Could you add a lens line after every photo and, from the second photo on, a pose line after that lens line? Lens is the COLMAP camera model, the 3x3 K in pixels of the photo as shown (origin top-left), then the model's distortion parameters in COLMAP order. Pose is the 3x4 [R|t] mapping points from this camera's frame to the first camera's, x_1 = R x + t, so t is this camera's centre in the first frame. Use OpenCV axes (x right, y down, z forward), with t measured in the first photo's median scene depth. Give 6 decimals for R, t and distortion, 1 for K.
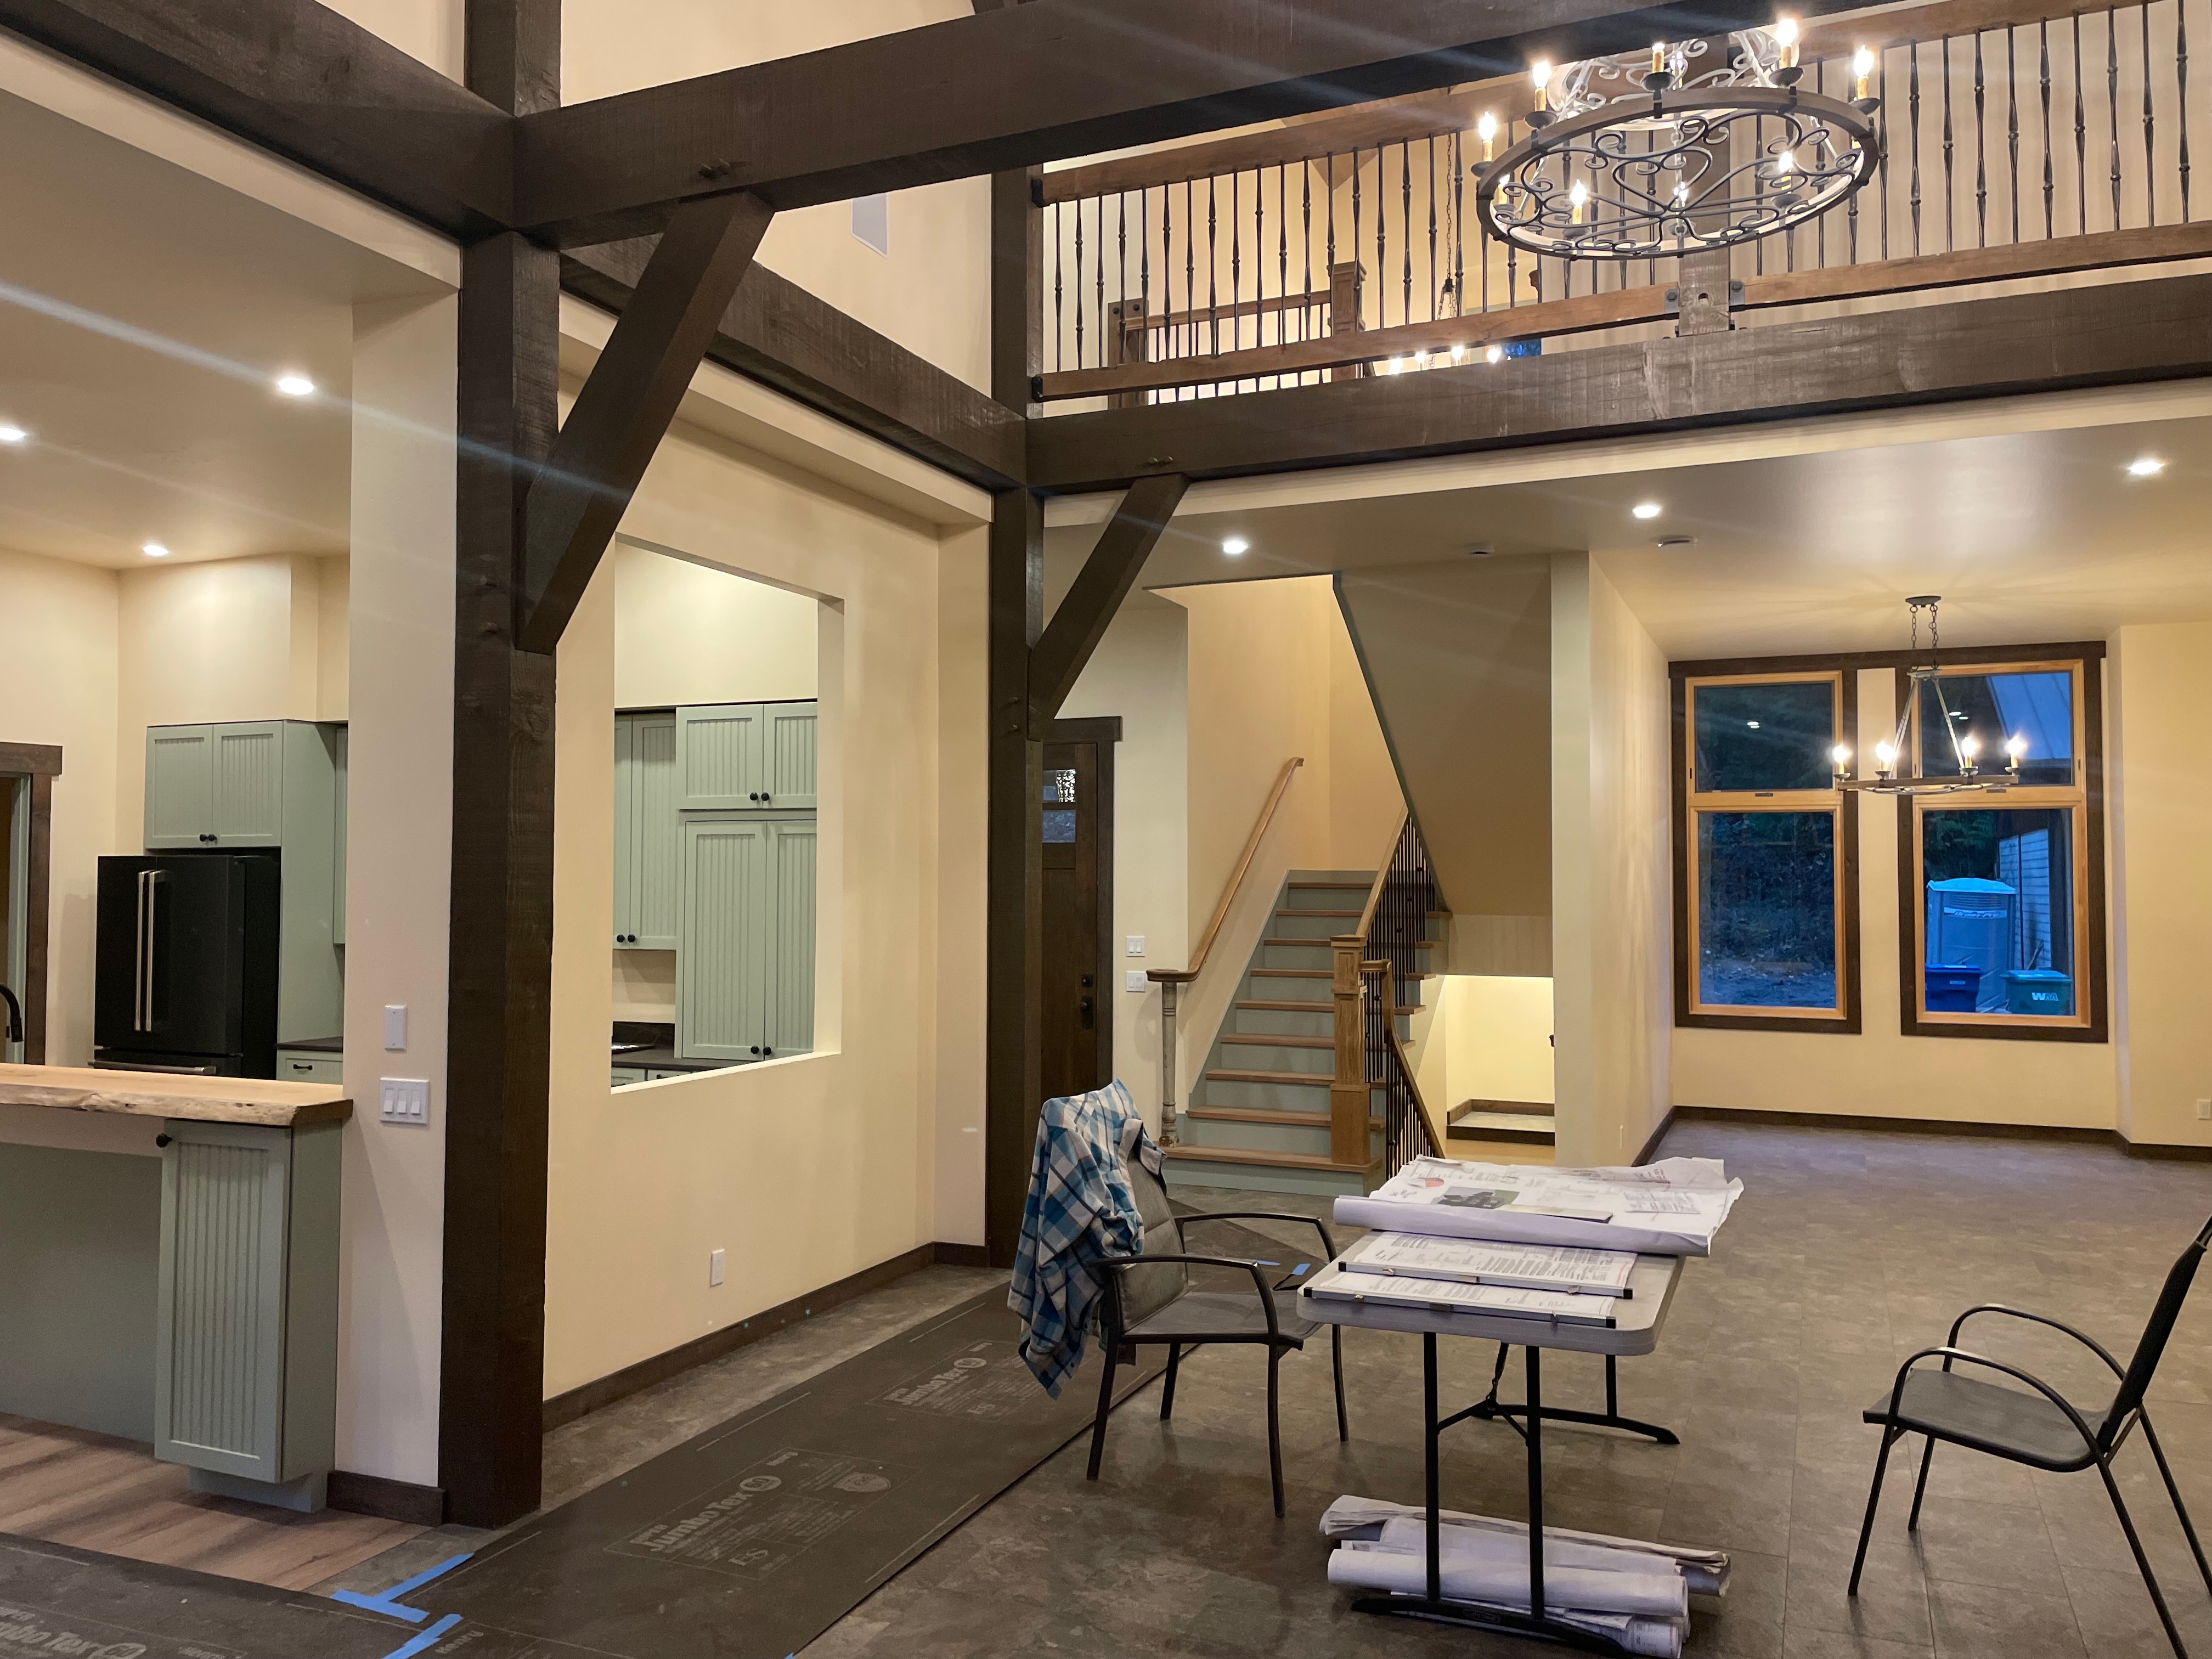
lens RADIAL K [[1698.2, 0, 1068.6], [0, 1698.2, 803.6], [0, 0, 1]] dist [-0.005025, -0.004381]
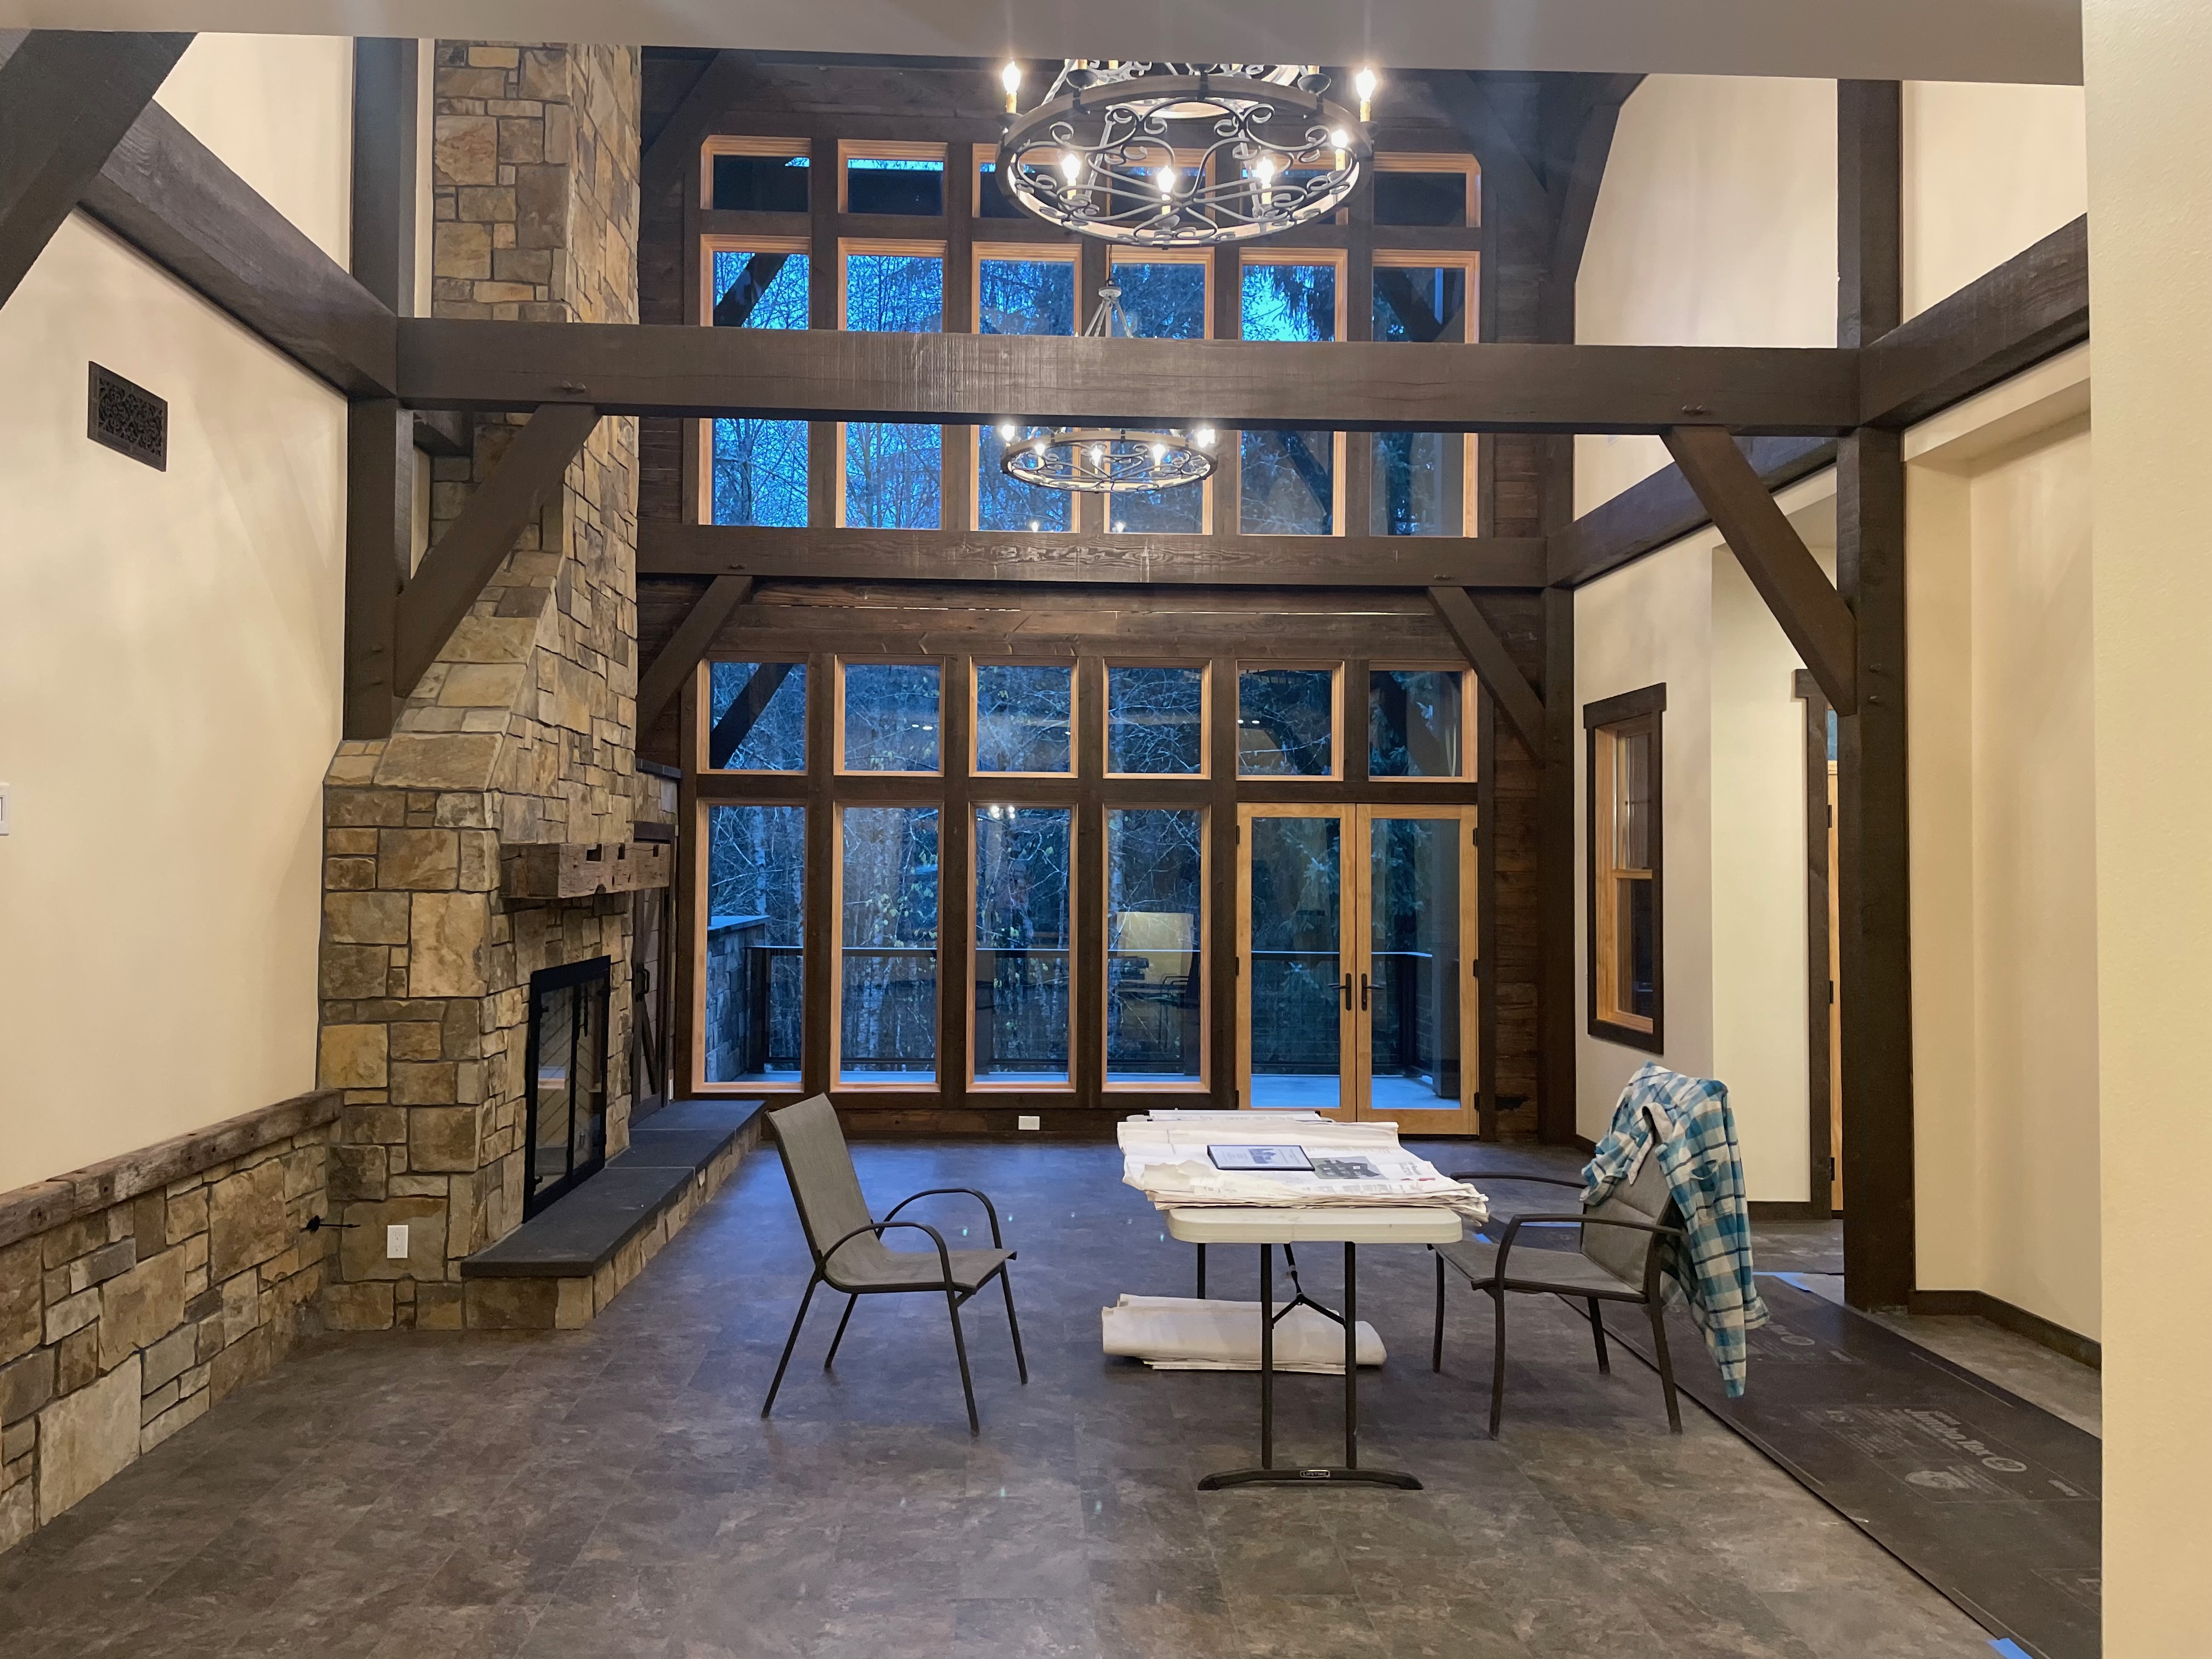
lens RADIAL K [[1698.2, 0, 1103.2], [0, 1698.2, 824.7], [0, 0, 1]] dist [-0.005025, -0.004381]
pose [[-0.890043, -0.008864, -0.455790, 0.759411], [0.021014, 0.997951, -0.060442, 0.065946], [0.455392, -0.063374, -0.888033, 1.666045]]
